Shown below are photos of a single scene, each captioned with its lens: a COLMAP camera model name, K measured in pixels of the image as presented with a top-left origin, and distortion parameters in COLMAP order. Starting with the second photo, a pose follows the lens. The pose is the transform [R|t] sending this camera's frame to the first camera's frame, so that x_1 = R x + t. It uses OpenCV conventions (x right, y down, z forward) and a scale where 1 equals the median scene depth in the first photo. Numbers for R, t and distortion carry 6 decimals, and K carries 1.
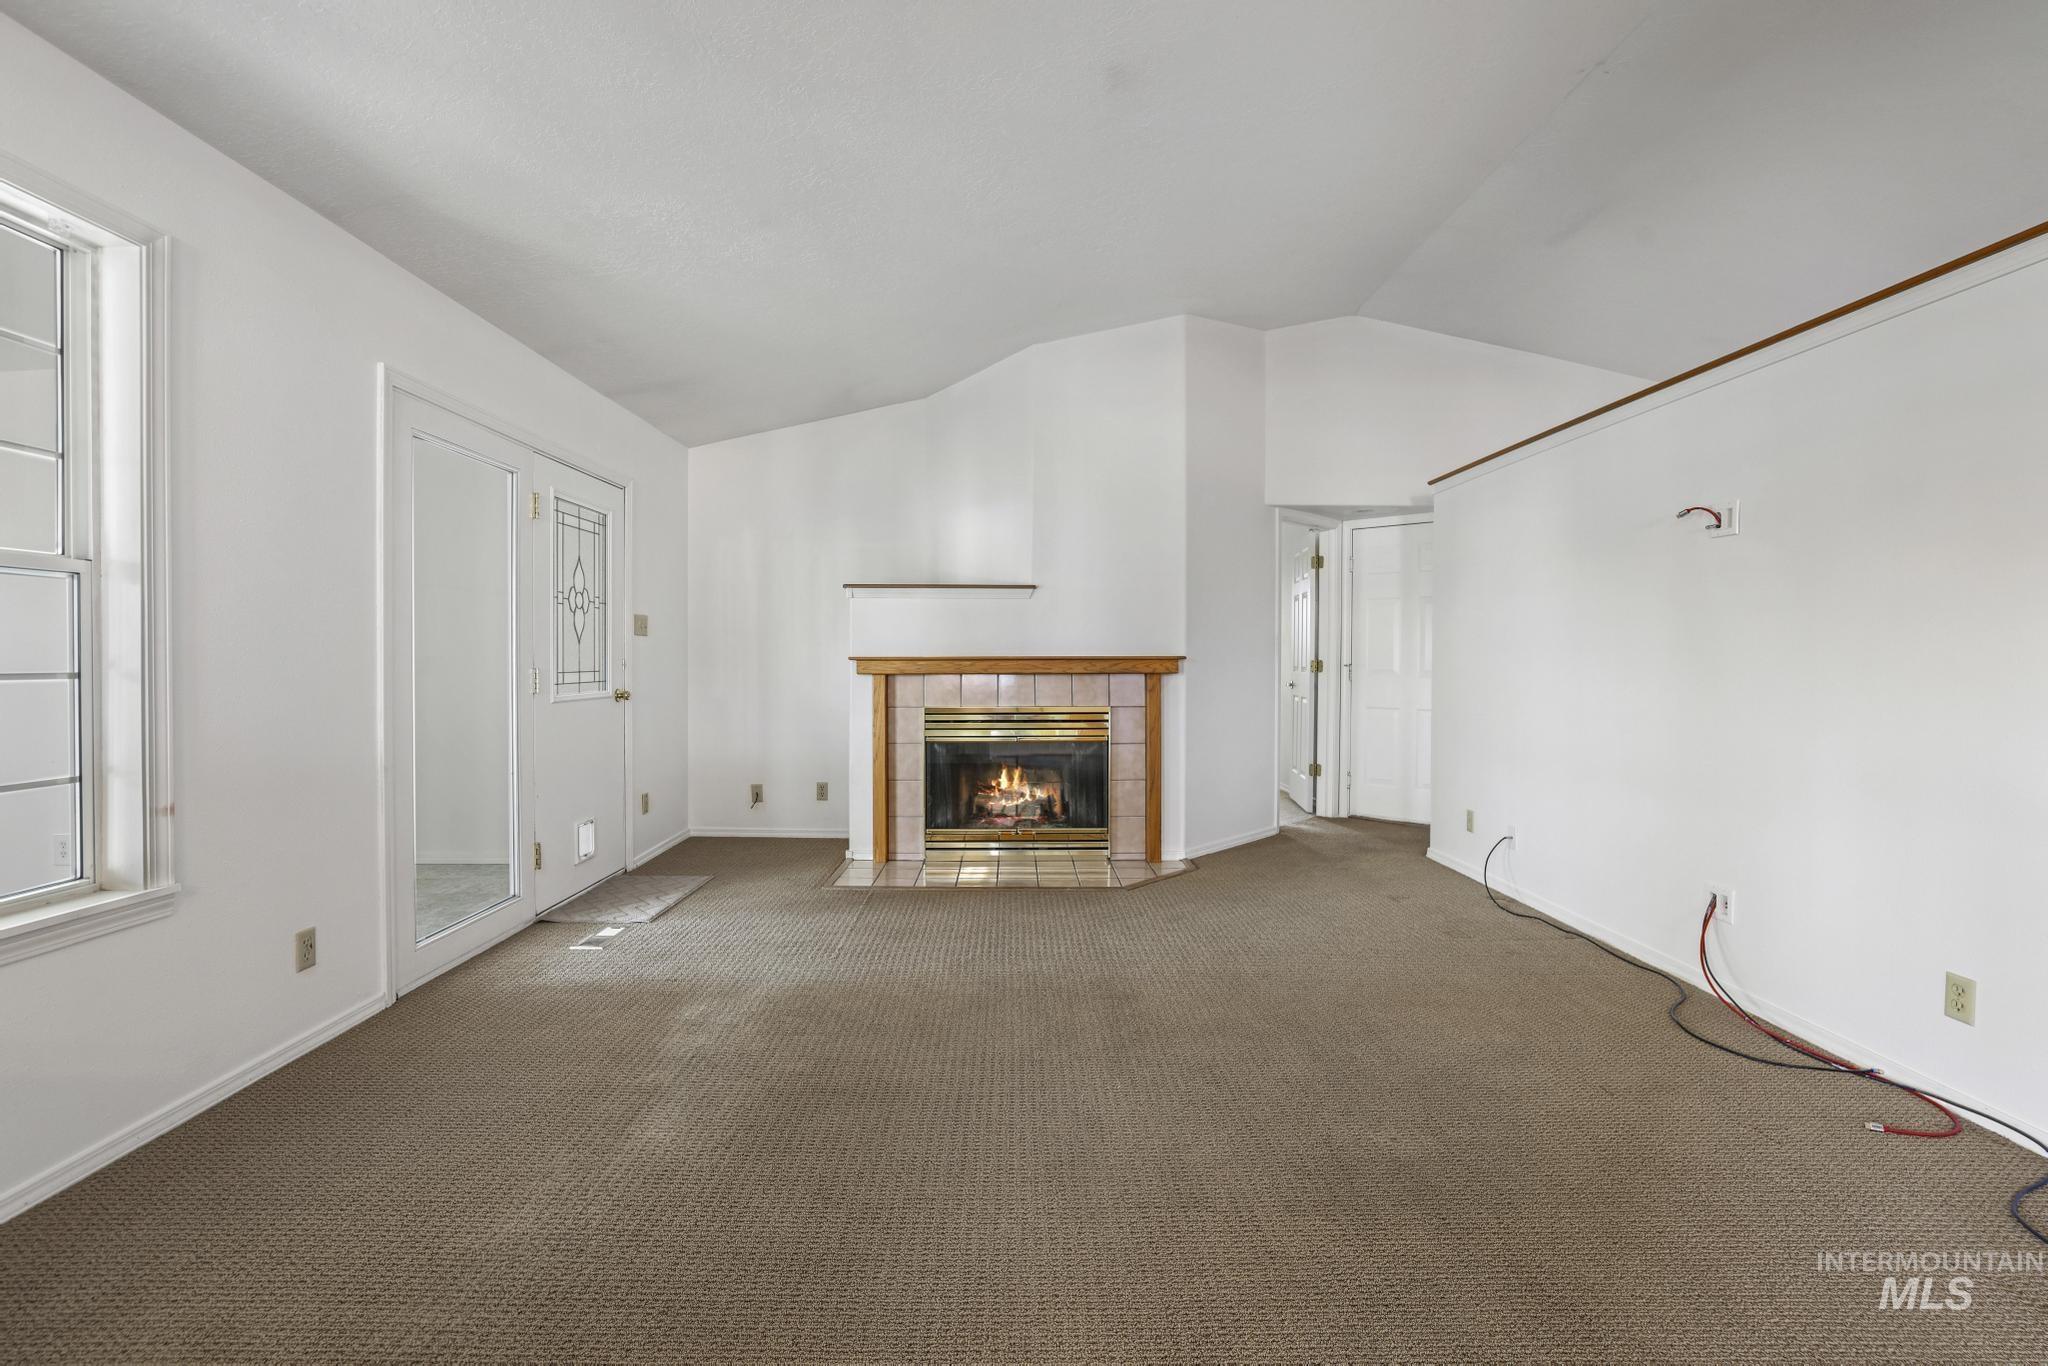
lens RADIAL K [[897.1, 0, 988.8], [0, 897.1, 658.9], [0, 0, 1]] dist [-0.046980, 0.016131]
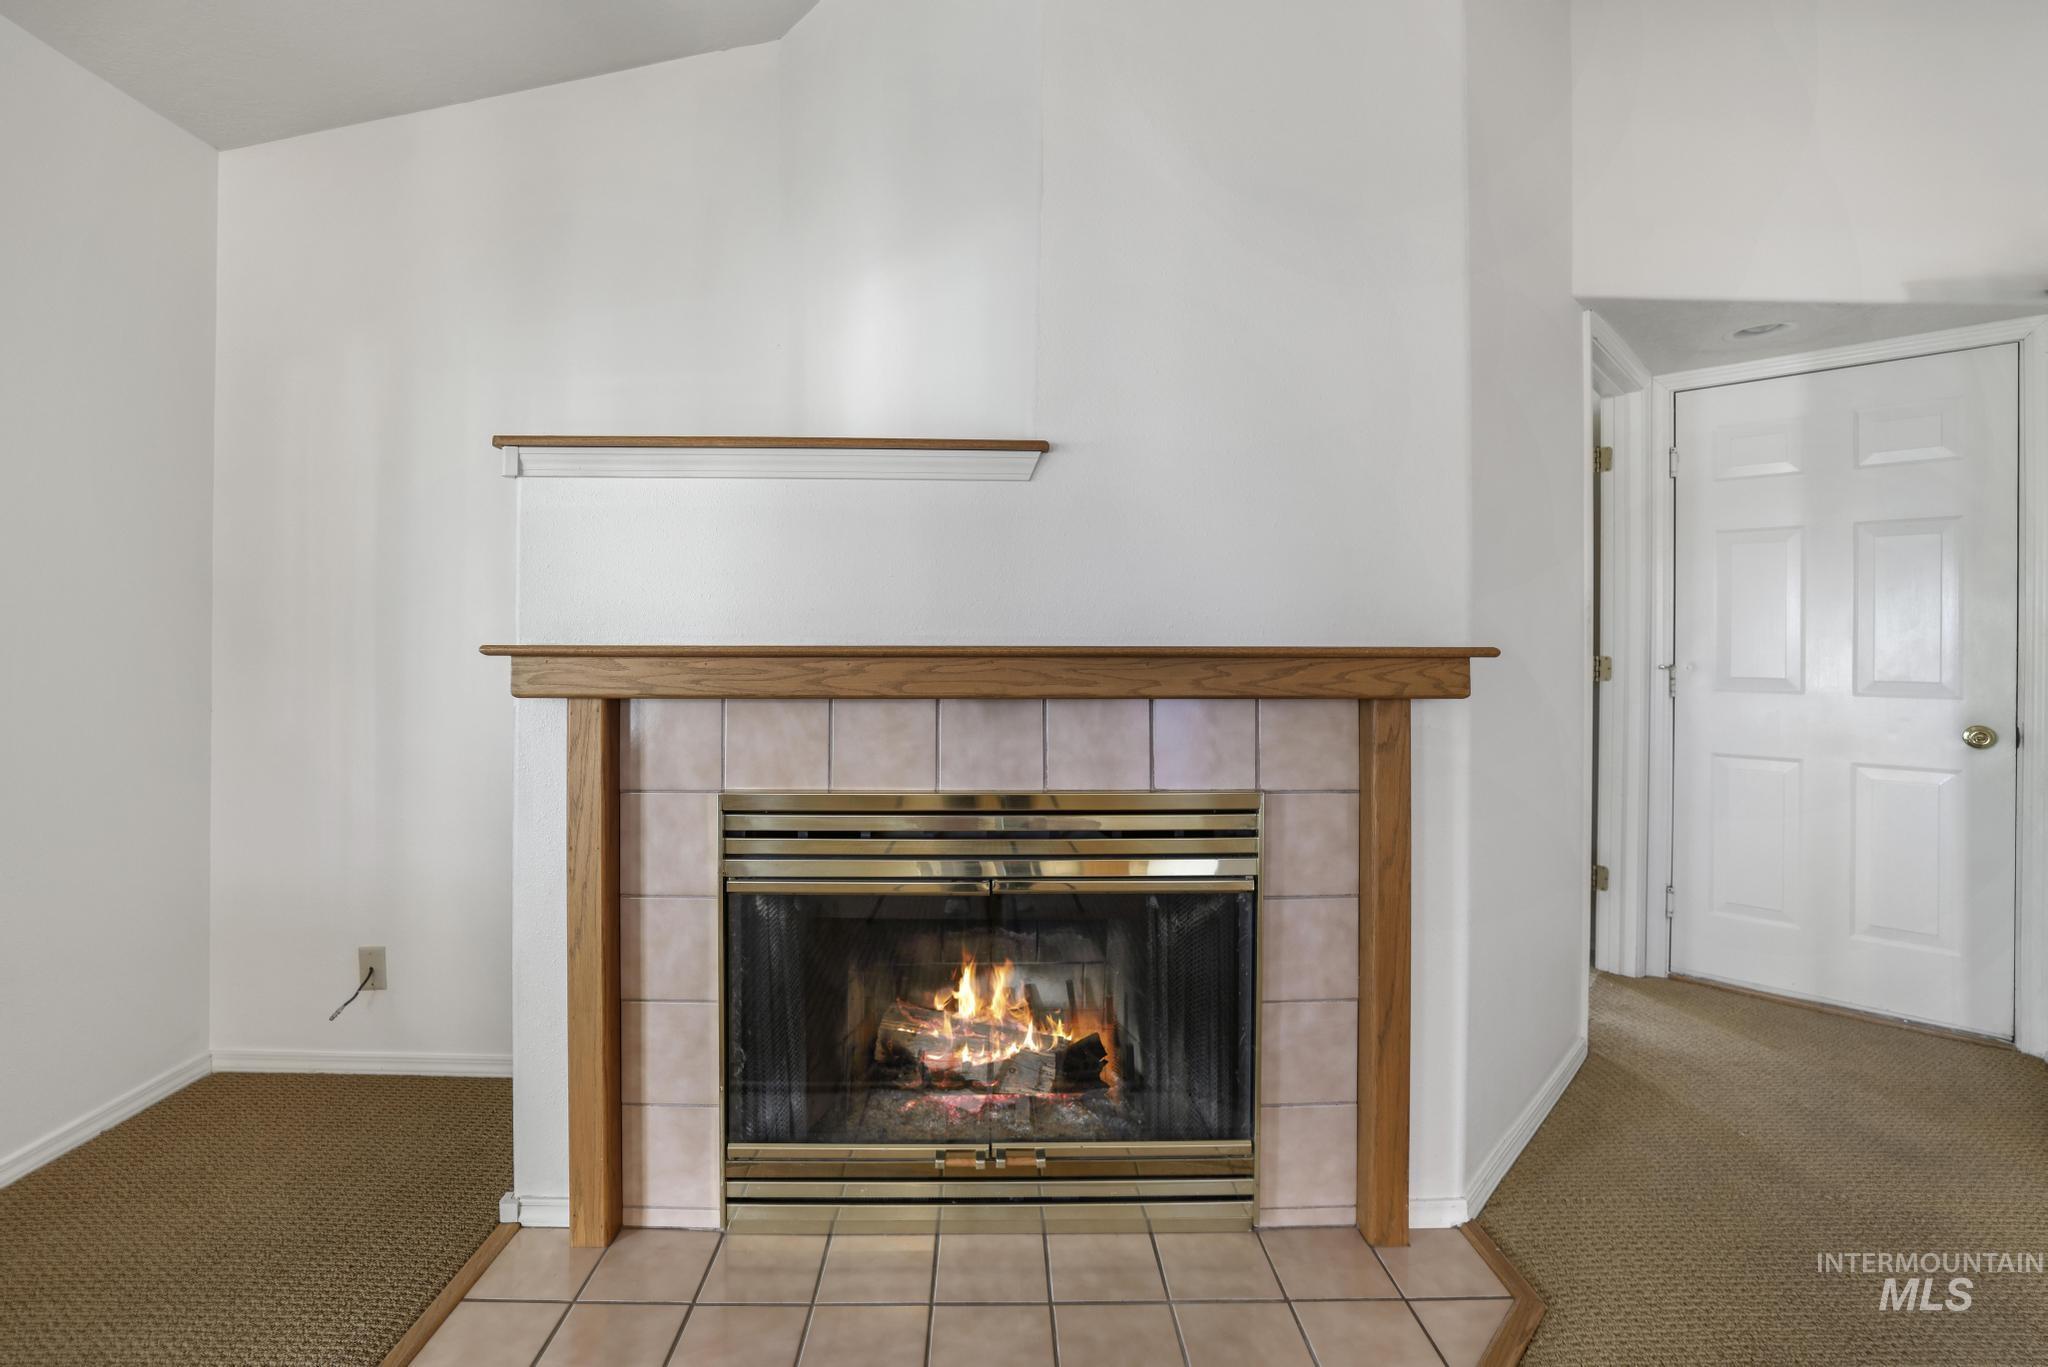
lens RADIAL K [[897.1, 0, 988.8], [0, 897.1, 659.4], [0, 0, 1]] dist [-0.046980, 0.016131]
pose [[0.999676, 0.003522, 0.025191, 0.021713], [-0.003780, 0.999941, 0.010208, -0.000908], [-0.025153, -0.010300, 0.999631, 0.657028]]
